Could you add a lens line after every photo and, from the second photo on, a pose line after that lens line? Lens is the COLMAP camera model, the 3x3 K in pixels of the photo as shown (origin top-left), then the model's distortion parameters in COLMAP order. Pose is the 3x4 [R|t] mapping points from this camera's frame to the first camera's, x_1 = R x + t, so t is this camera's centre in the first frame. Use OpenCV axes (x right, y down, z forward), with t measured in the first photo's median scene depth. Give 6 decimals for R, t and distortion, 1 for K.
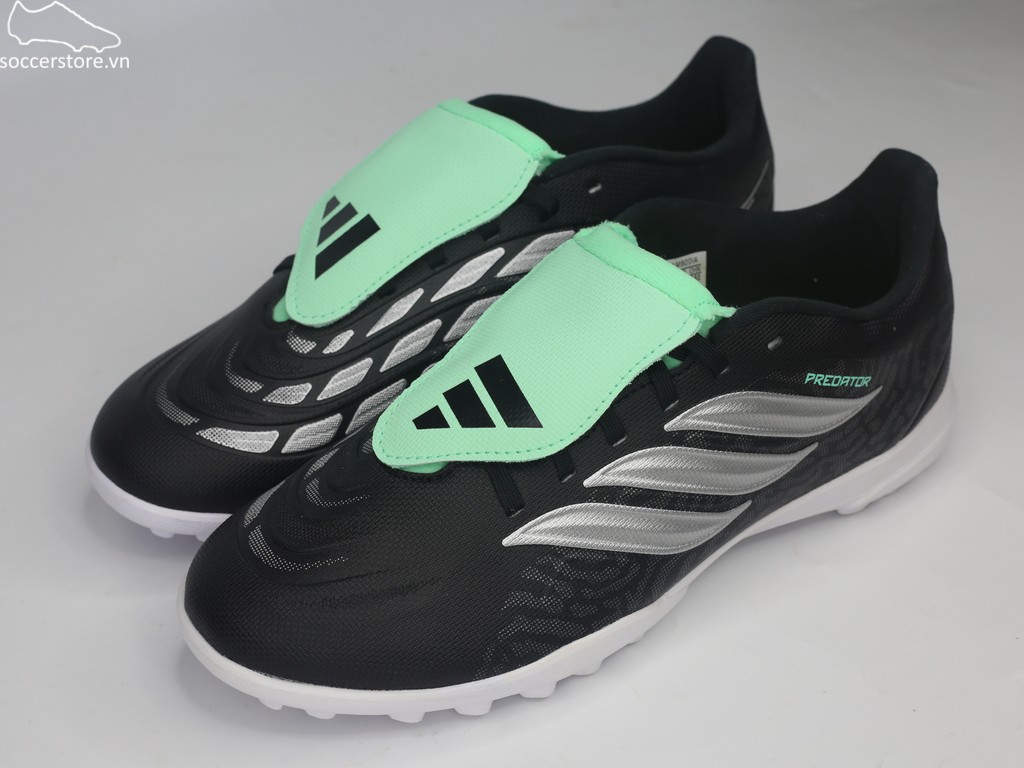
lens RADIAL K [[1913.3, 0, 512.0], [0, 1913.3, 384.0], [0, 0, 1]] dist [-0.180141, 0.043766]
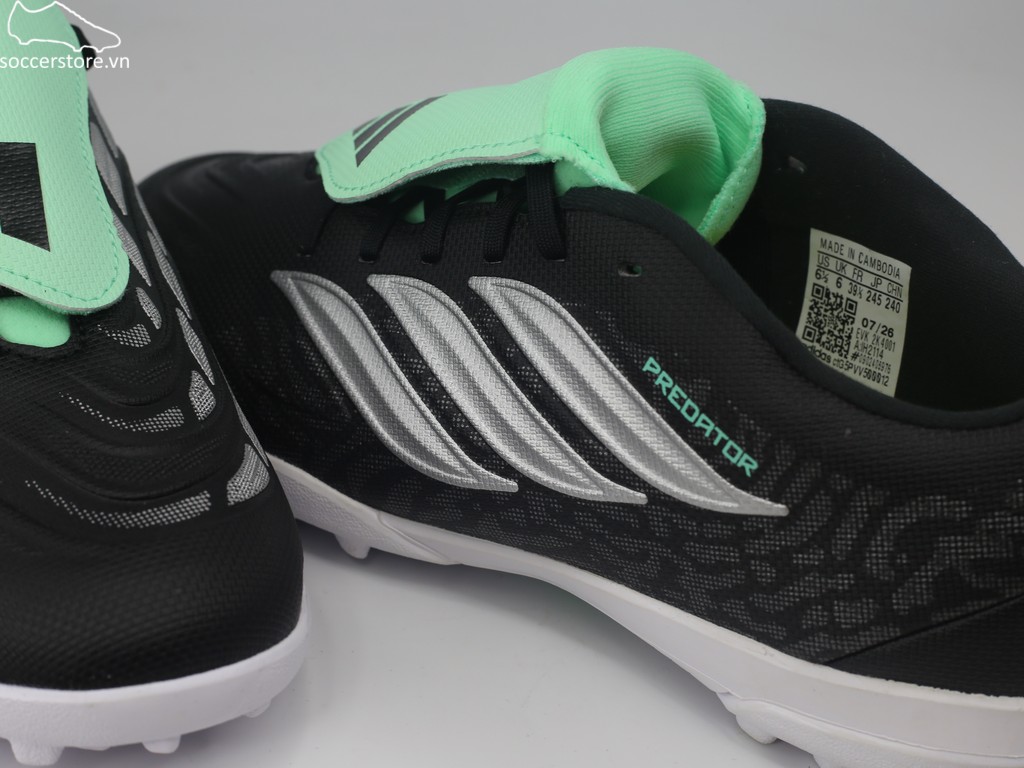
lens RADIAL K [[1913.3, 0, 512.0], [0, 1913.3, 384.0], [0, 0, 1]] dist [-0.180141, 0.043766]
pose [[0.284161, 0.465136, -0.838392, 0.675126], [-0.619209, 0.756649, 0.209913, -0.102079], [0.732006, 0.459491, 0.503026, 0.689849]]
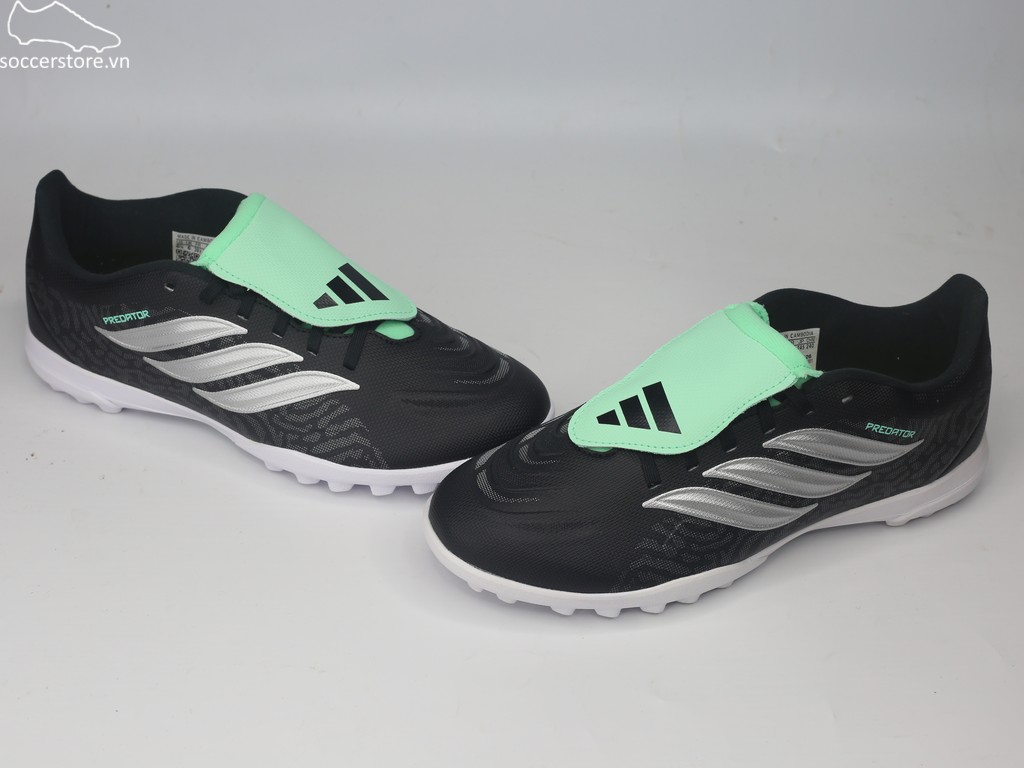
lens RADIAL K [[1913.3, 0, 512.0], [0, 1913.3, 384.0], [0, 0, 1]] dist [-0.180141, 0.043766]
pose [[0.981855, 0.141797, -0.125918, 0.068699], [-0.141517, 0.989872, 0.011214, -0.013168], [0.126233, 0.006809, 0.991977, -0.495693]]
